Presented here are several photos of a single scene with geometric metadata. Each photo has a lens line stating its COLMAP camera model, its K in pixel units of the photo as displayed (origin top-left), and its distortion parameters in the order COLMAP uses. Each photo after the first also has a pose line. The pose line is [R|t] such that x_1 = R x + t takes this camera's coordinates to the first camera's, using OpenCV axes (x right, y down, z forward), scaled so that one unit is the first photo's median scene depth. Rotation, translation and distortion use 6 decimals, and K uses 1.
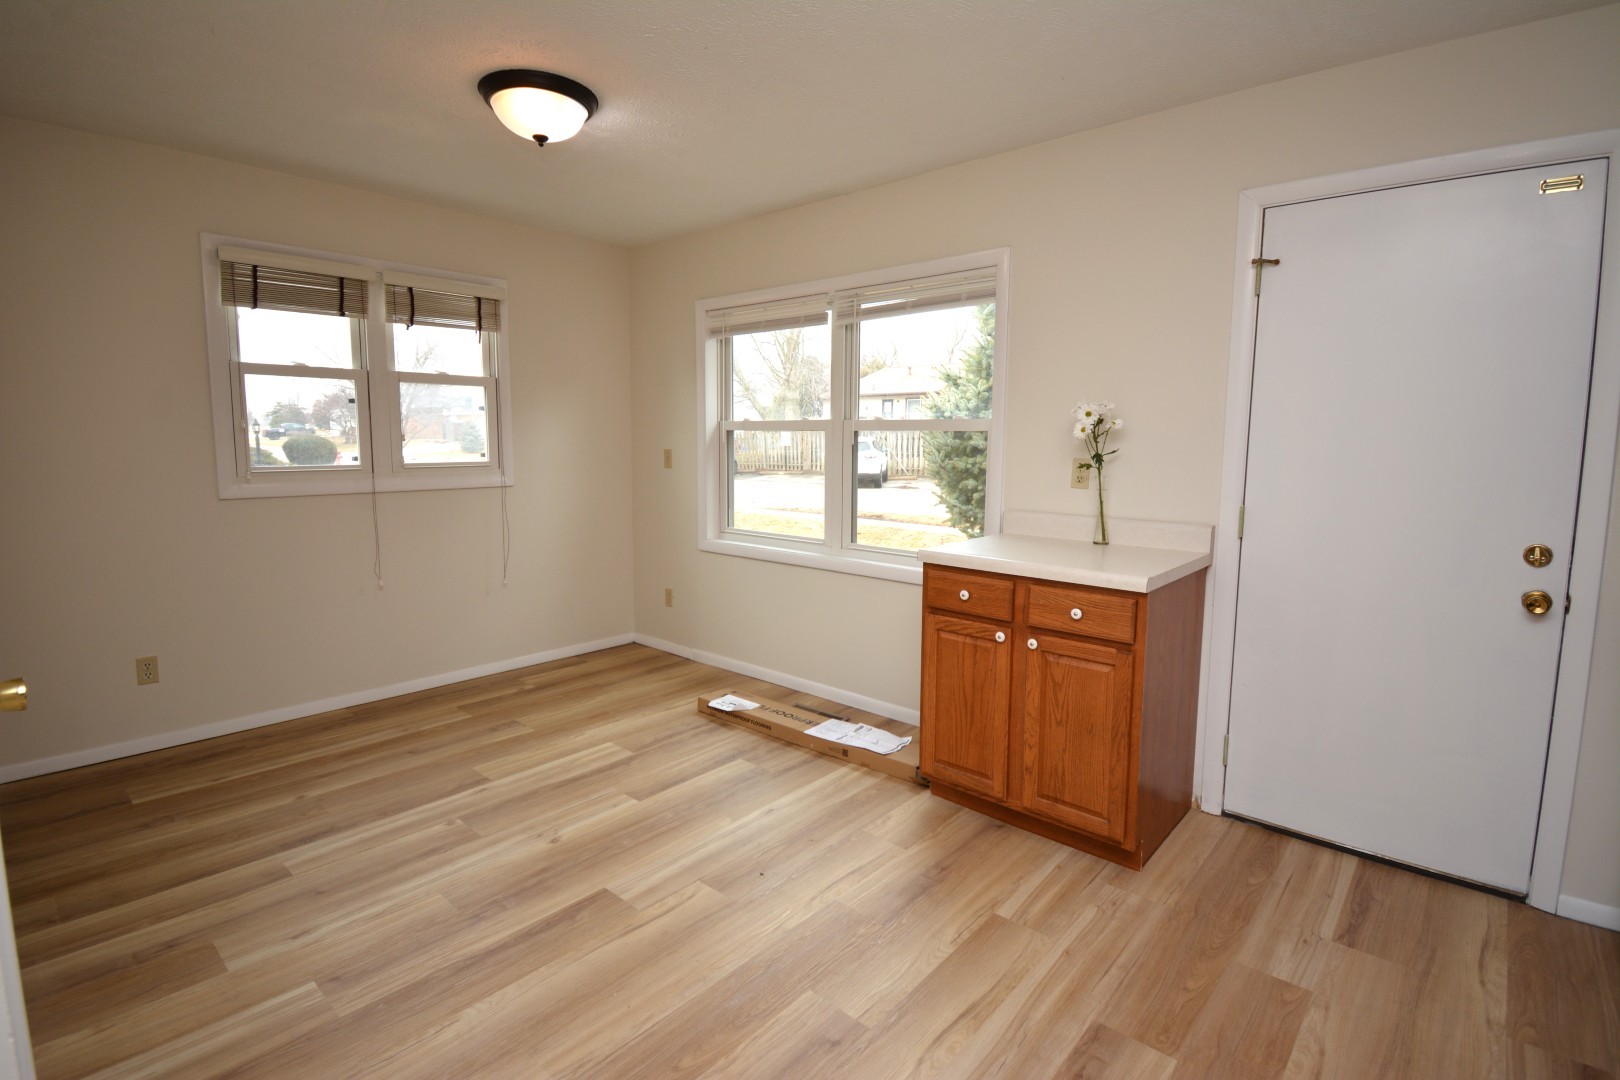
lens RADIAL K [[770.1, 0, 818.1], [0, 770.1, 524.5], [0, 0, 1]] dist [0.017877, -0.025117]
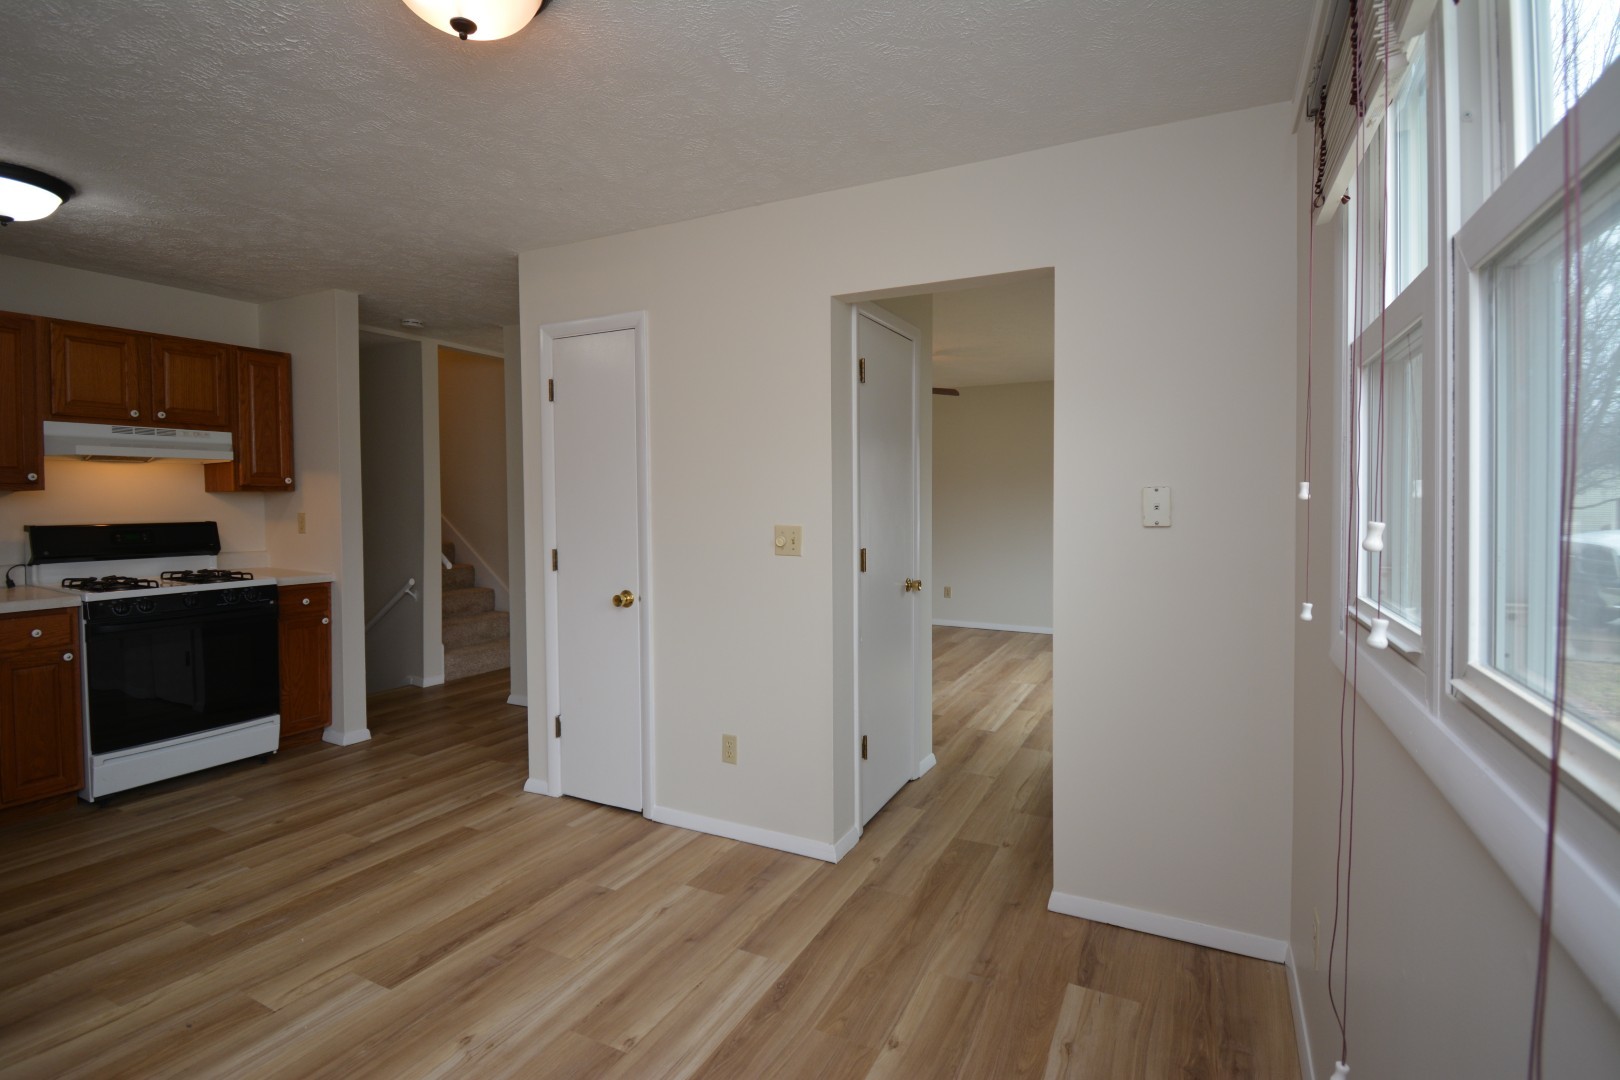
lens RADIAL K [[770.1, 0, 817.7], [0, 770.1, 523.6], [0, 0, 1]] dist [0.017877, -0.025117]
pose [[-0.966968, -0.000346, -0.254897, -0.467962], [-0.036771, 0.989728, 0.138150, -0.203493], [0.252230, 0.142959, -0.957049, 1.688851]]
